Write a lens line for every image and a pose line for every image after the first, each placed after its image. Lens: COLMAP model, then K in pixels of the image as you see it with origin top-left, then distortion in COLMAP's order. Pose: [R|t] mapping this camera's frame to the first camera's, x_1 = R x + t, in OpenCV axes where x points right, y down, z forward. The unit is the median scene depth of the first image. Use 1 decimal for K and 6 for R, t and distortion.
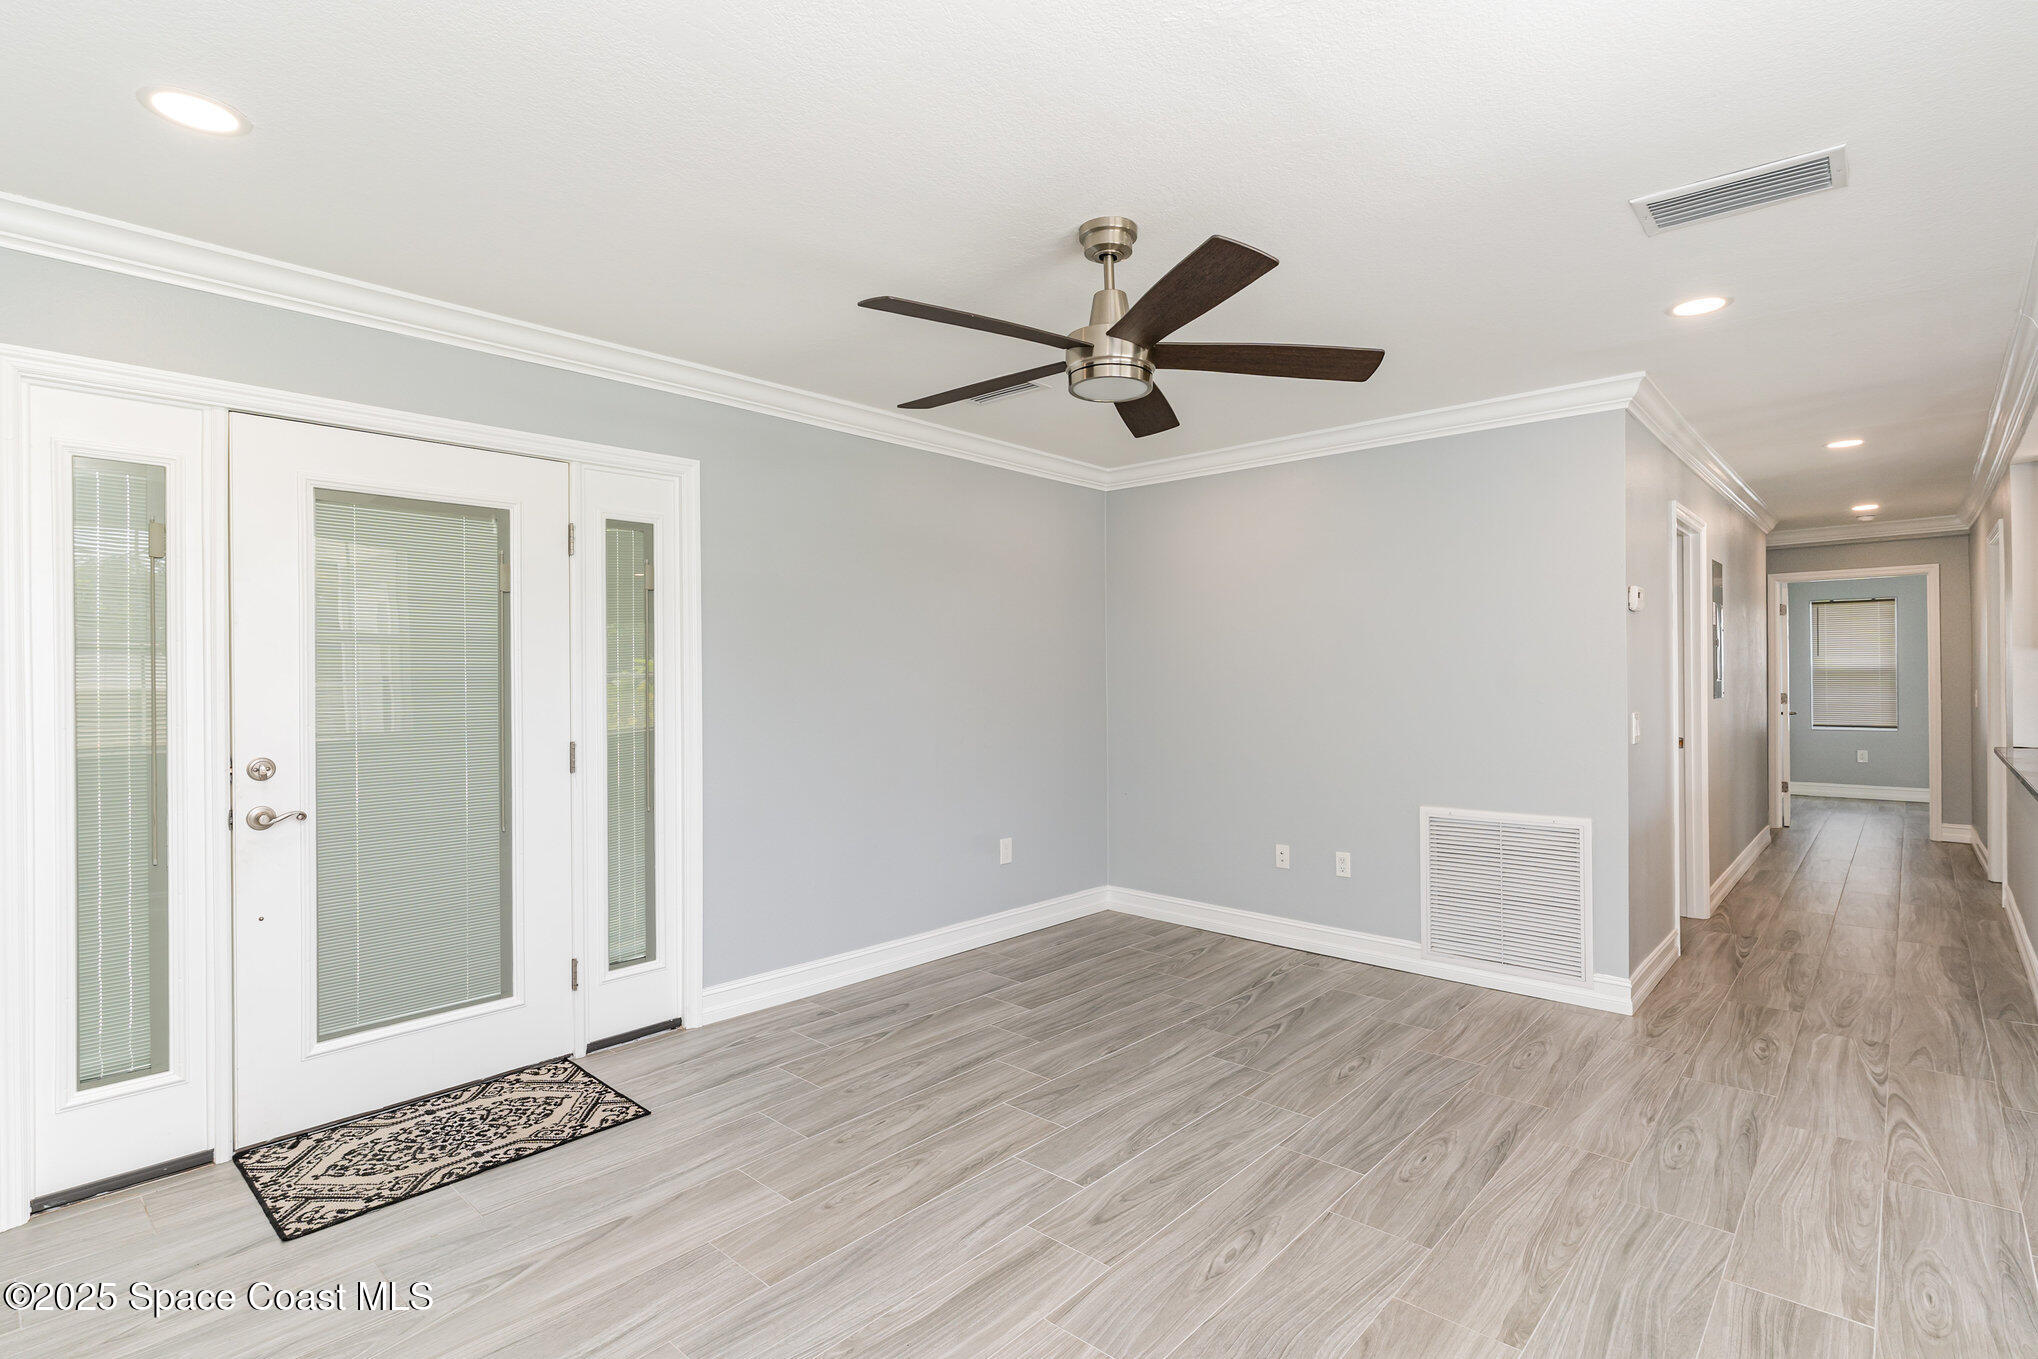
lens RADIAL K [[980.5, 0, 1030.0], [0, 980.5, 665.6], [0, 0, 1]] dist [0.004050, 0.000263]
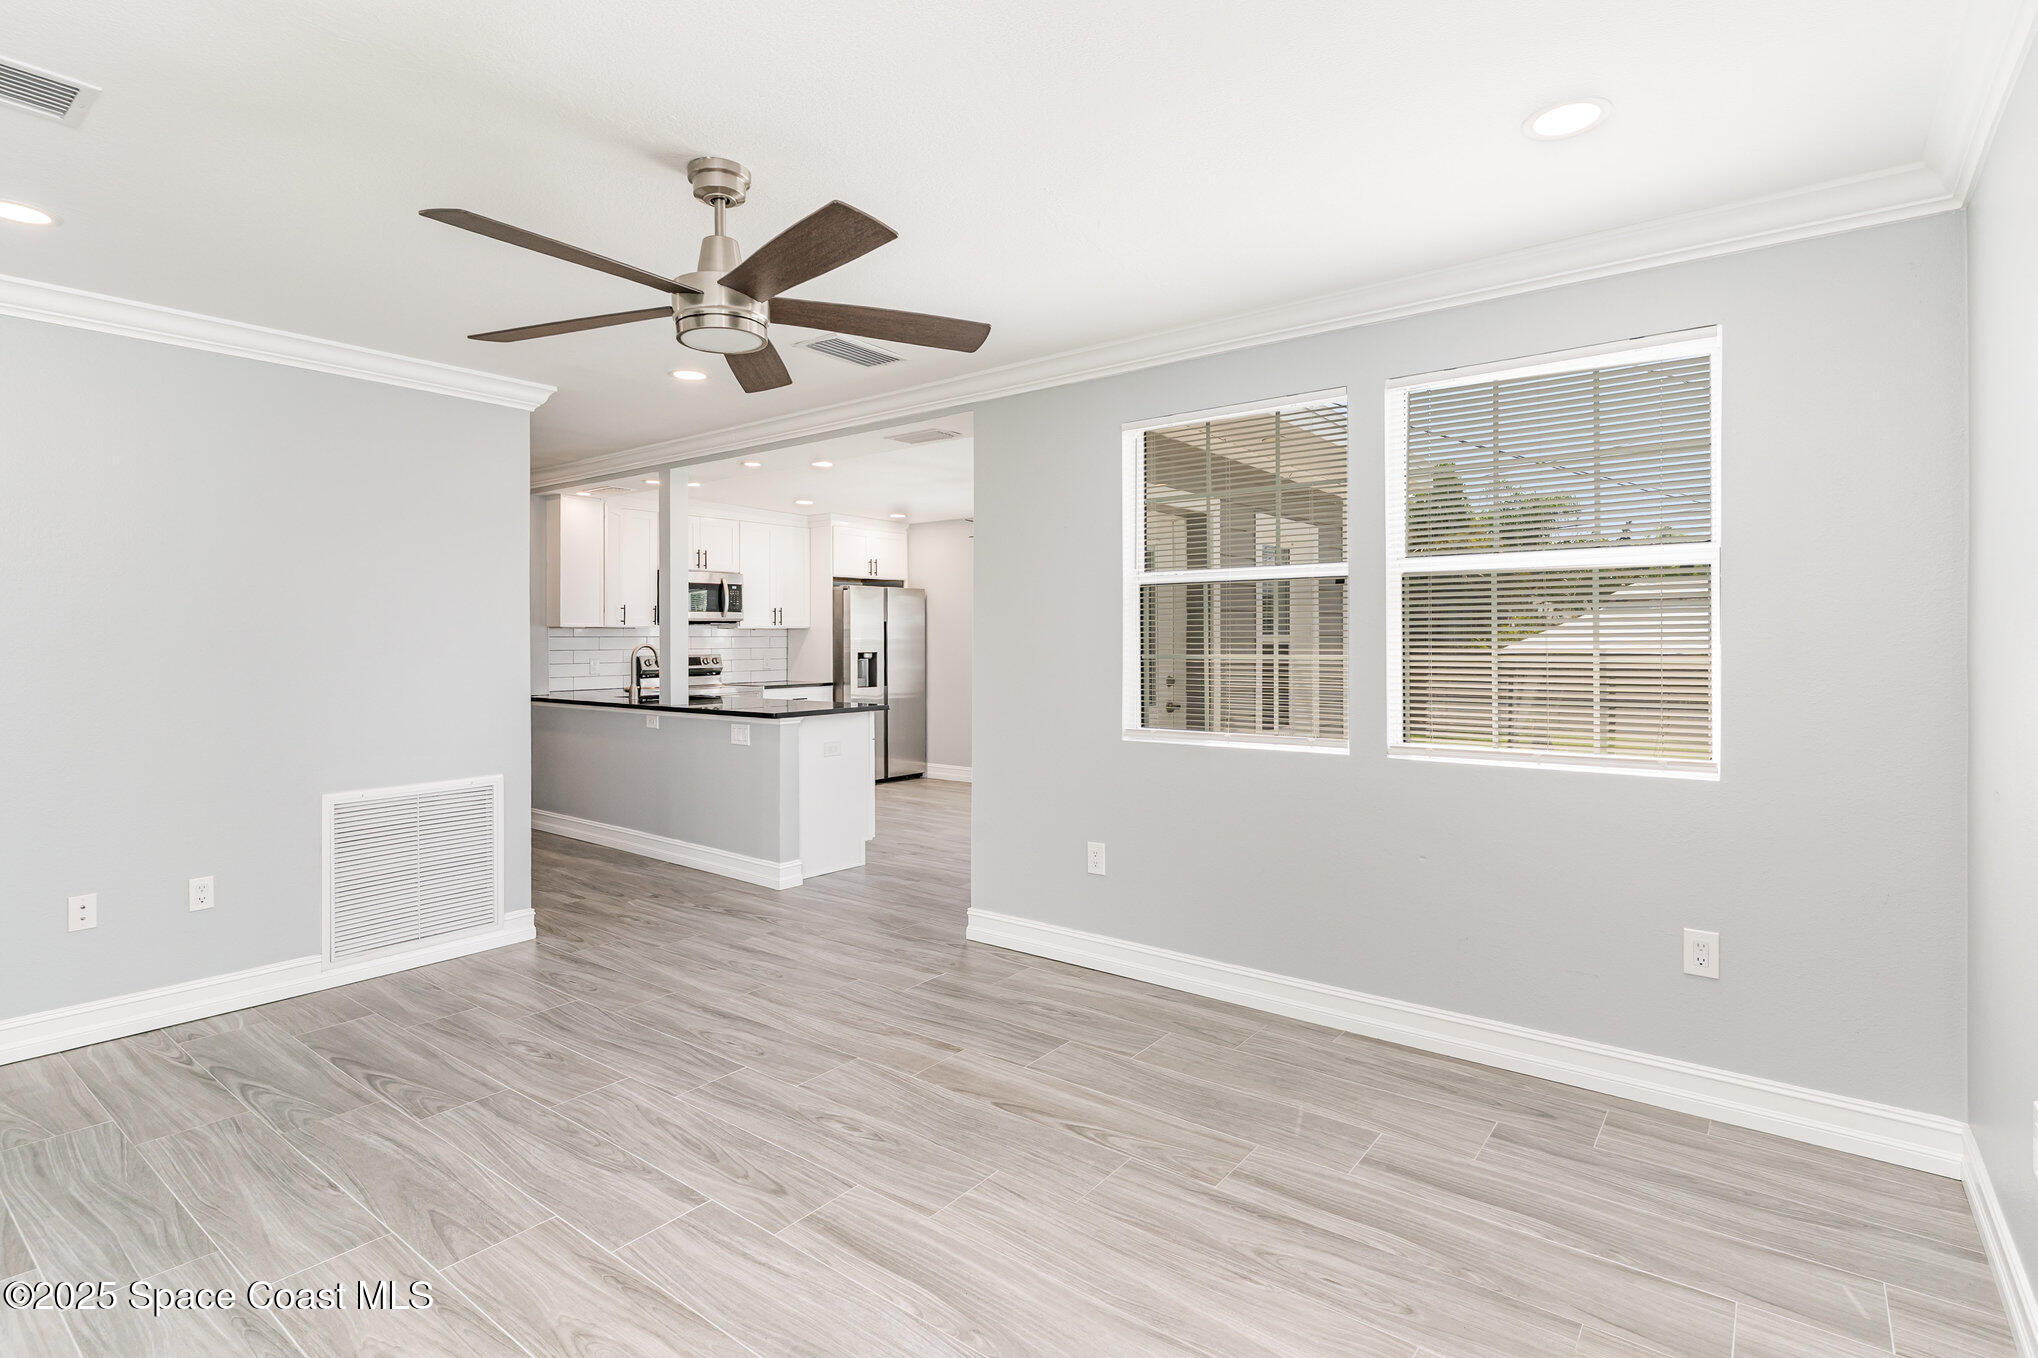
lens RADIAL K [[986.9, 0, 1019.7], [0, 986.9, 634.3], [0, 0, 1]] dist [0.001529, 0.000179]
pose [[-0.066428, 0.011322, 0.997727, -0.671520], [-0.007198, 0.999904, -0.011826, 0.010819], [-0.997765, -0.007968, -0.066340, 0.589804]]
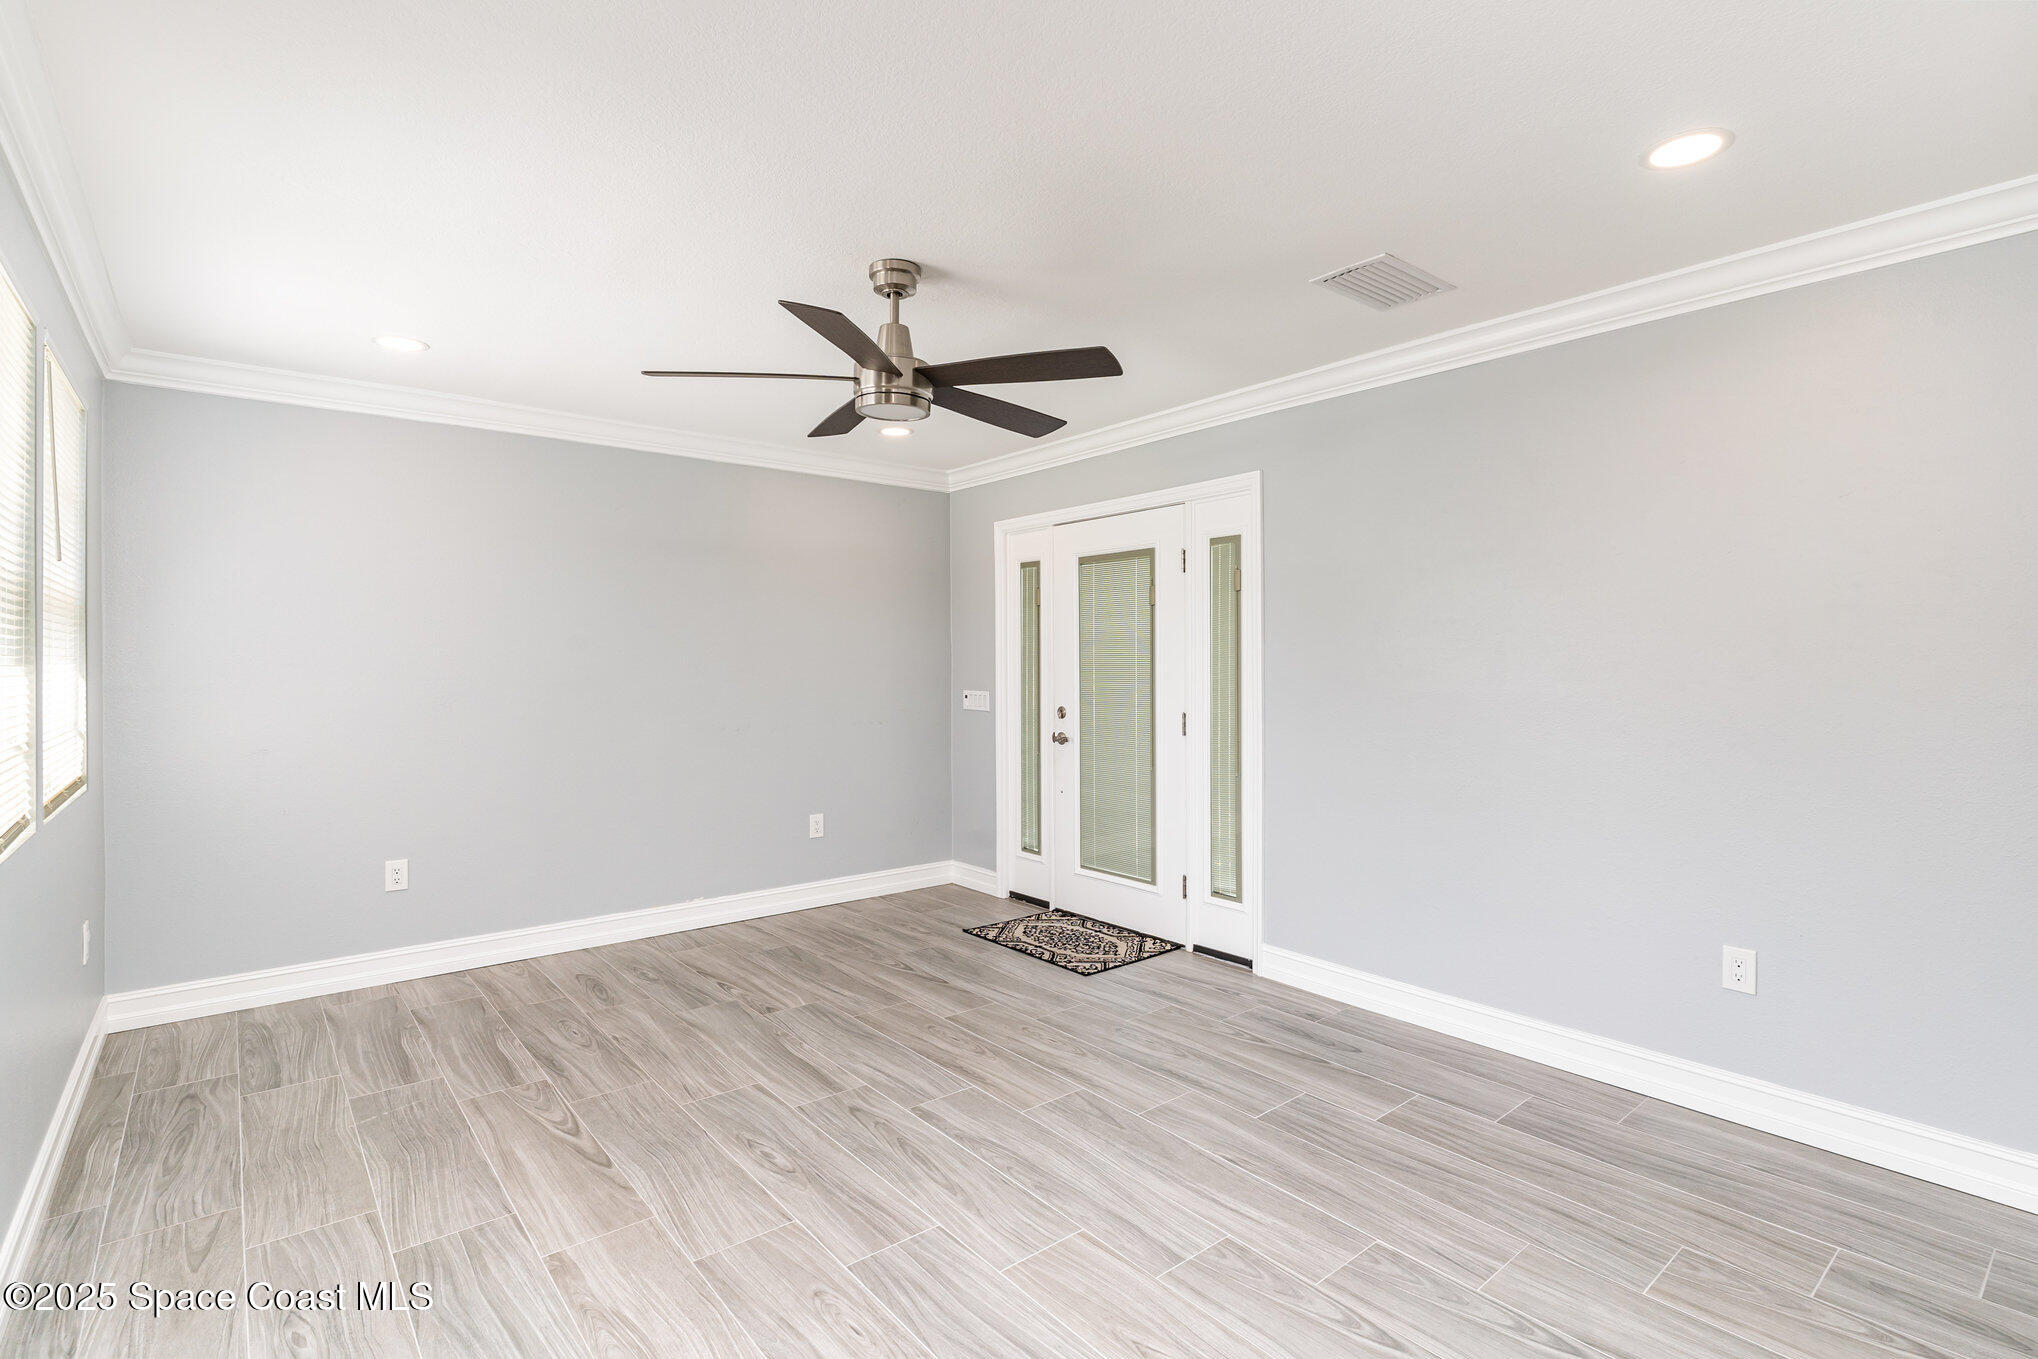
lens RADIAL K [[980.5, 0, 1030.0], [0, 980.5, 665.6], [0, 0, 1]] dist [0.004050, 0.000263]
pose [[-0.151489, 0.005849, -0.988442, 0.886823], [0.014530, 0.999888, 0.003689, 0.006301], [0.988352, -0.013803, -0.151557, 1.004075]]
